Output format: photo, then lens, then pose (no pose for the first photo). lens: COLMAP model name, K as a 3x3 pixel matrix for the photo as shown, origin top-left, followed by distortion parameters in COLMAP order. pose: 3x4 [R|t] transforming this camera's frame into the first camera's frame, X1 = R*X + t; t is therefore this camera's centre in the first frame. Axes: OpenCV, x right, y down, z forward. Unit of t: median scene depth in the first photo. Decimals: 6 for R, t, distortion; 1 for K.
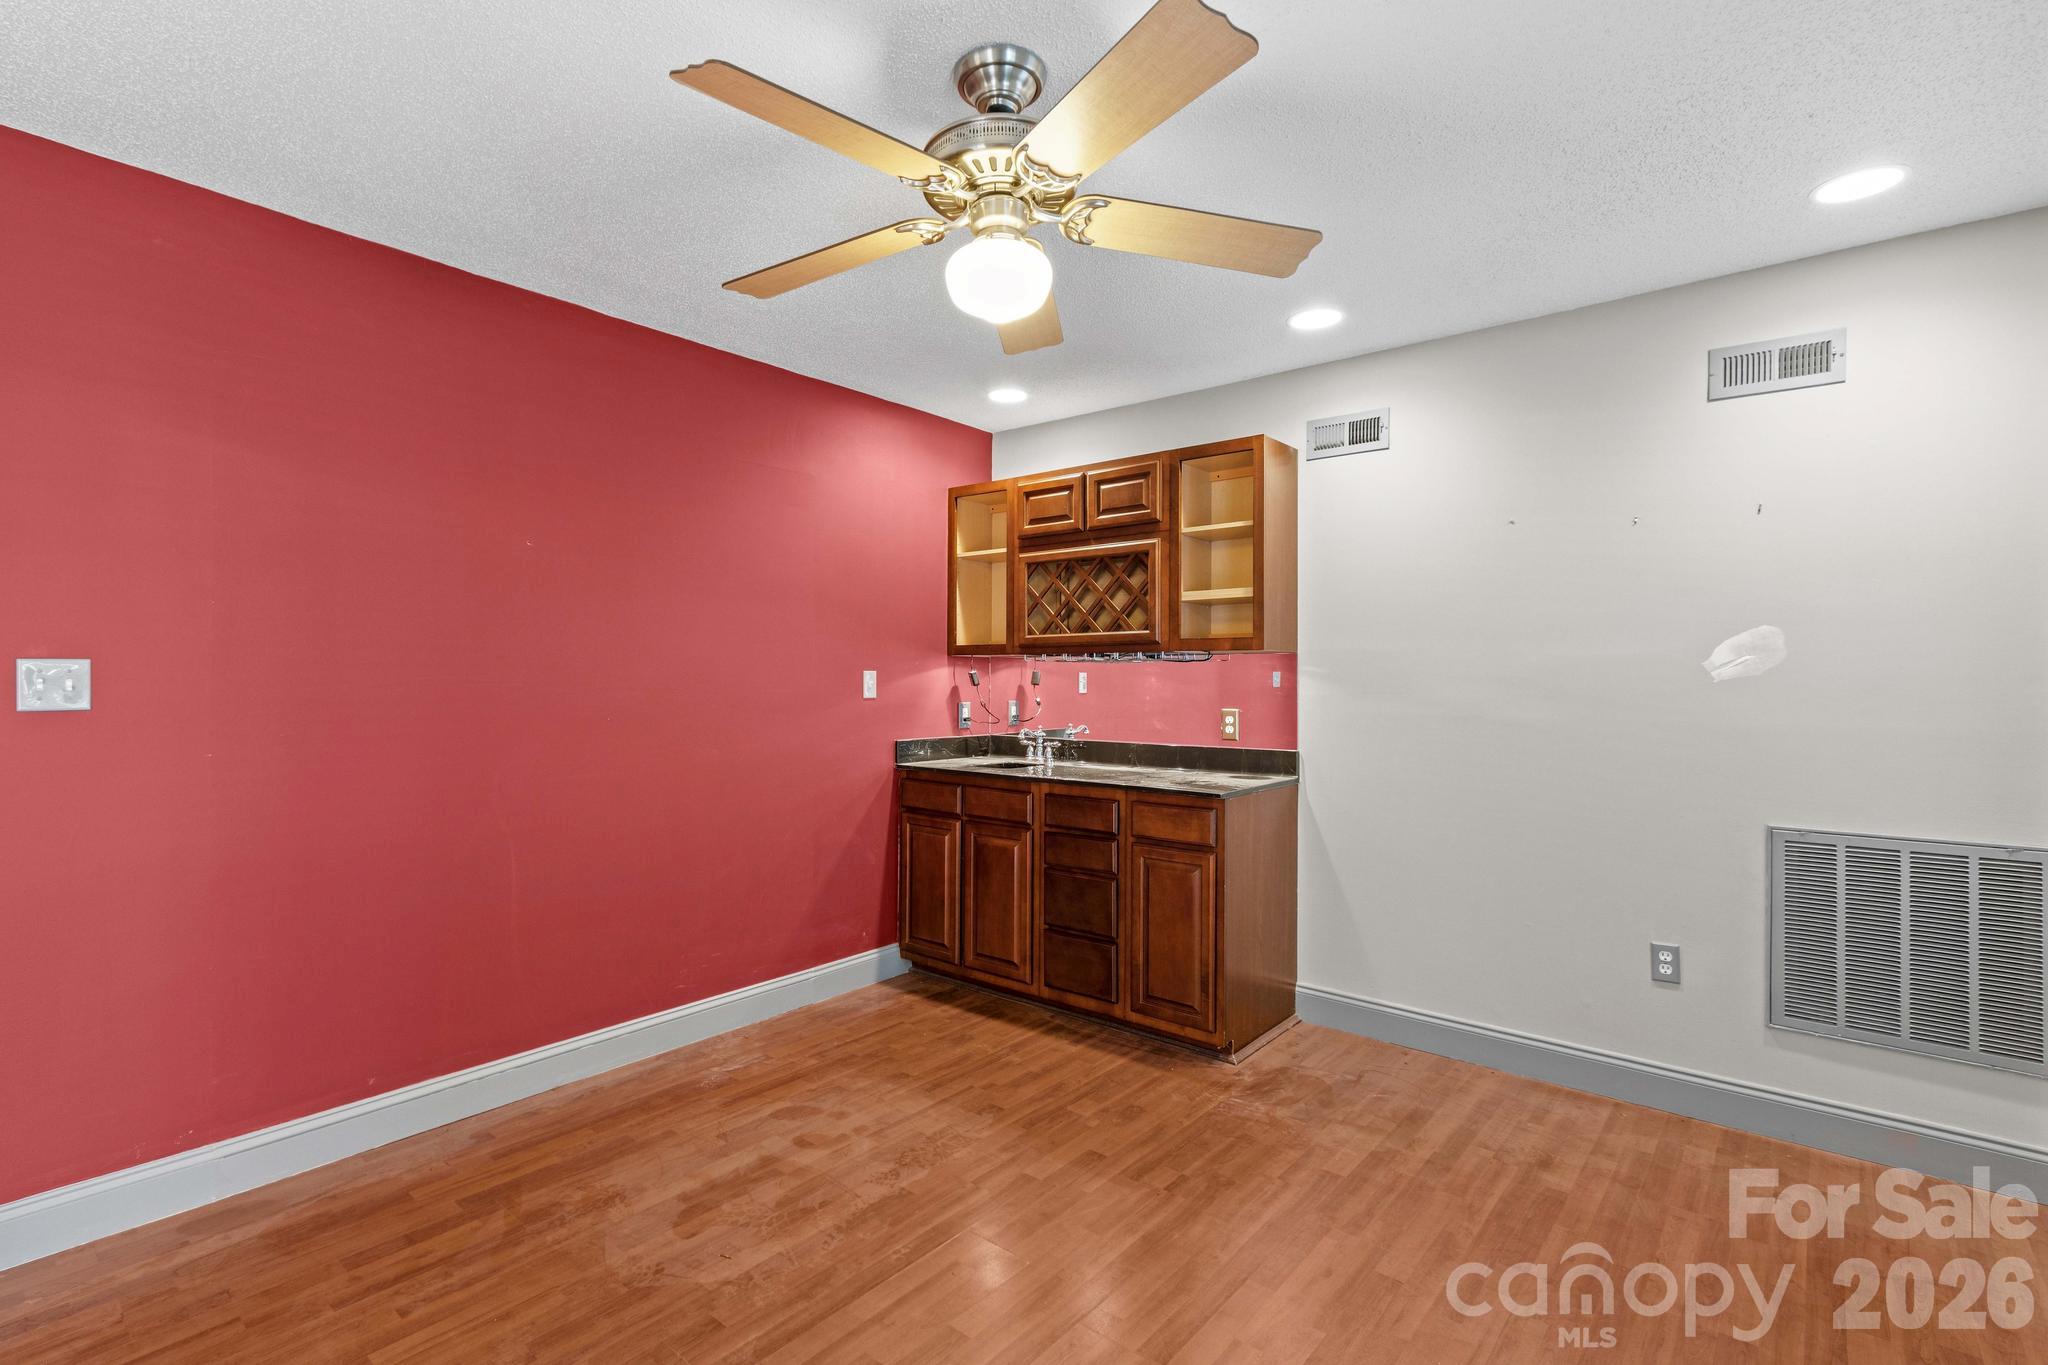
lens RADIAL K [[946.9, 0, 957.5], [0, 946.9, 680.9], [0, 0, 1]] dist [0.010091, -0.003700]
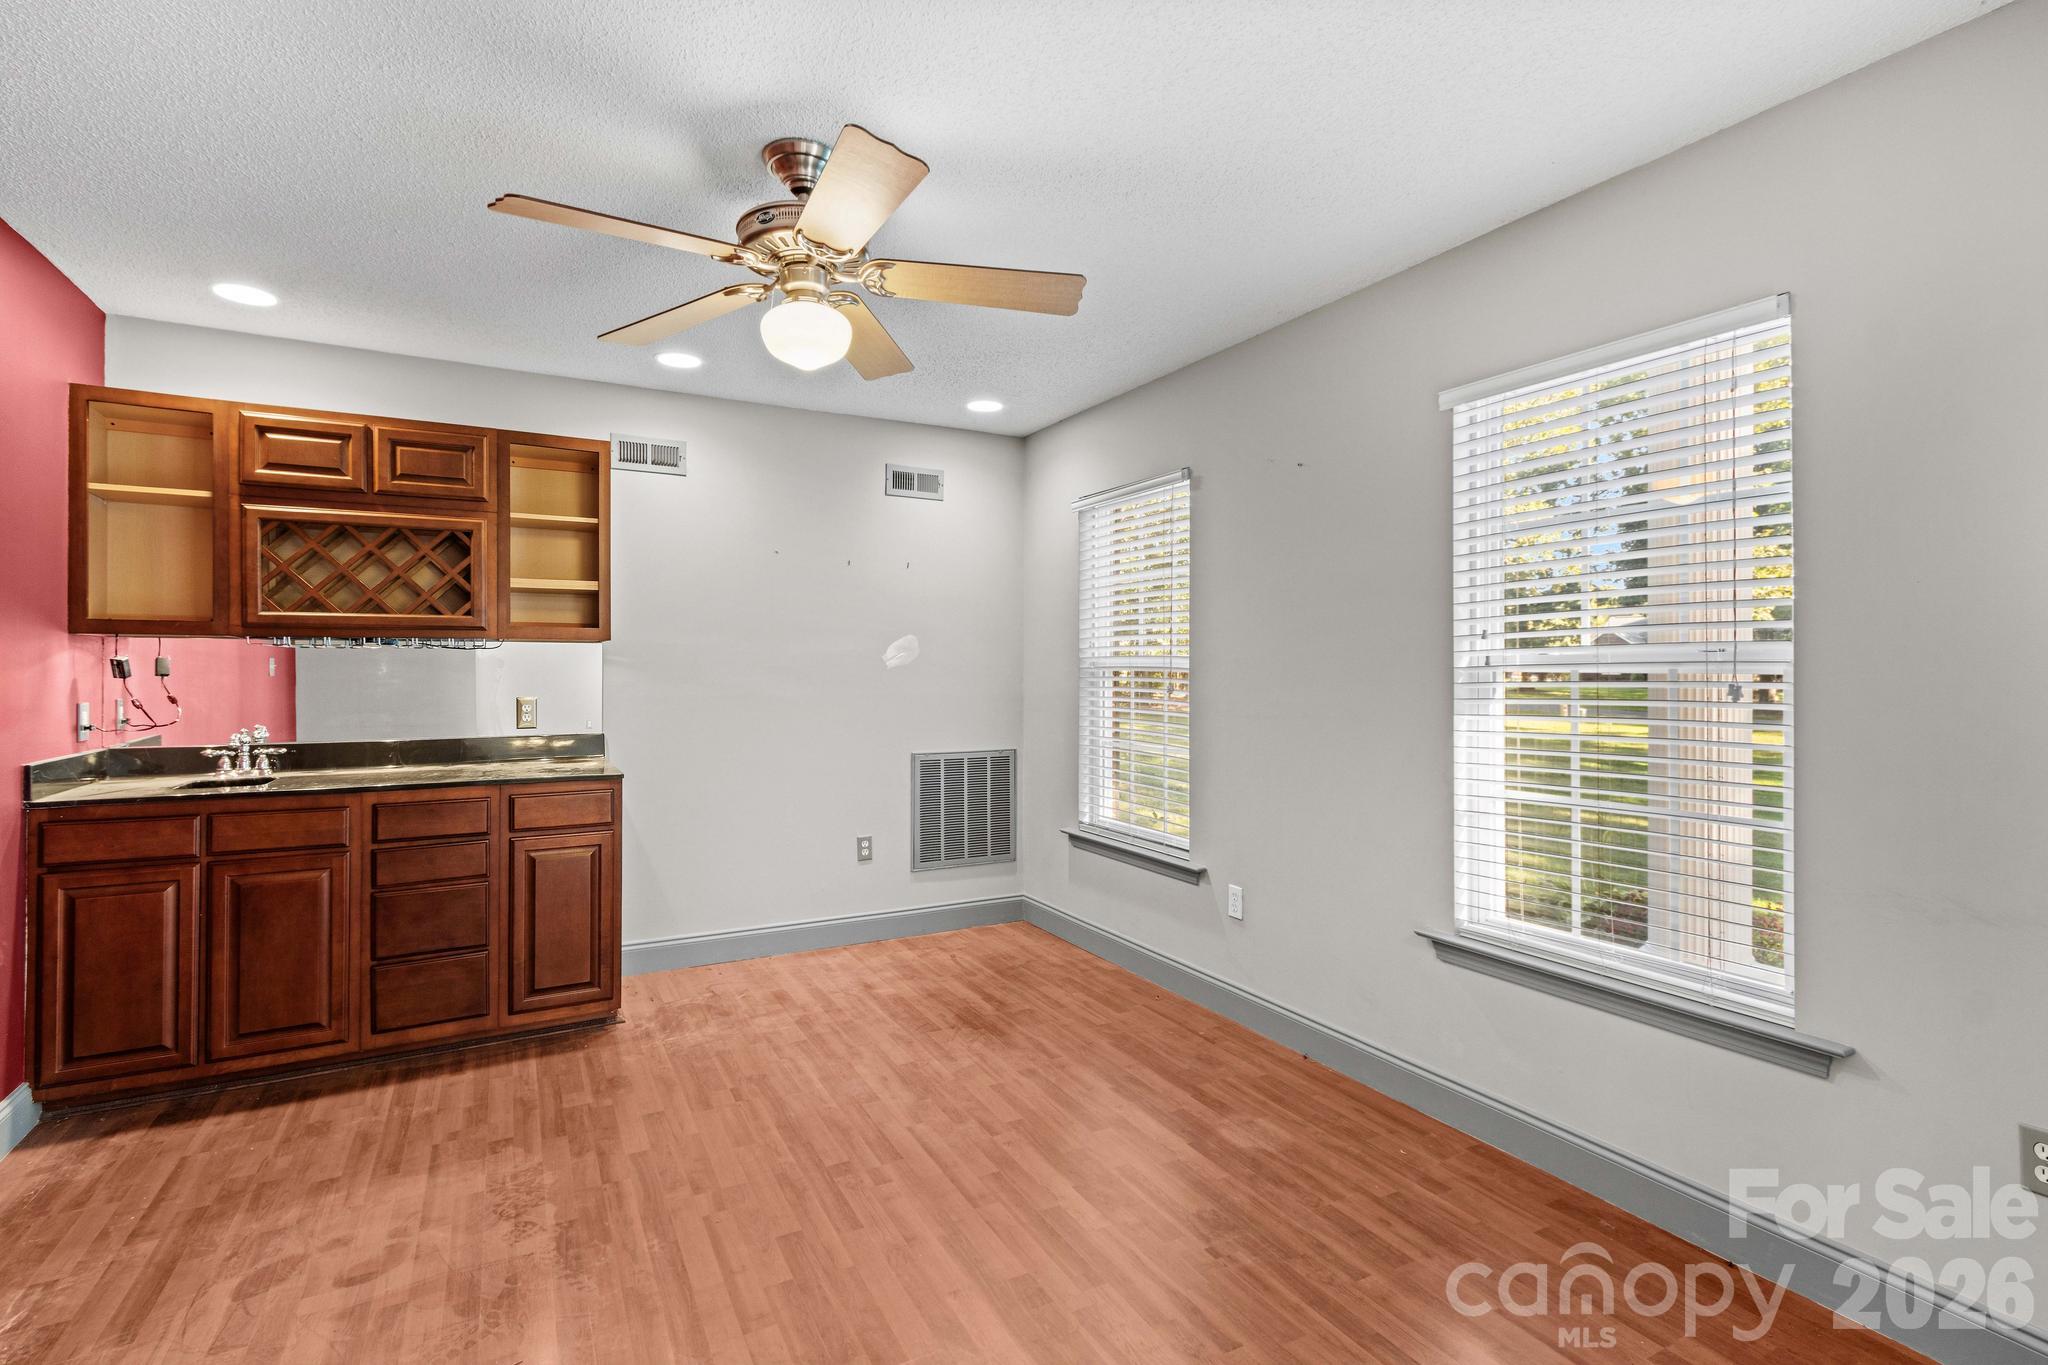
lens RADIAL K [[946.9, 0, 1030.5], [0, 946.9, 664.6], [0, 0, 1]] dist [0.010091, -0.003700]
pose [[0.345760, -0.001128, 0.938322, -0.556690], [0.002679, 0.999996, 0.000215, -0.004205], [-0.938319, 0.002440, 0.345762, 0.182263]]
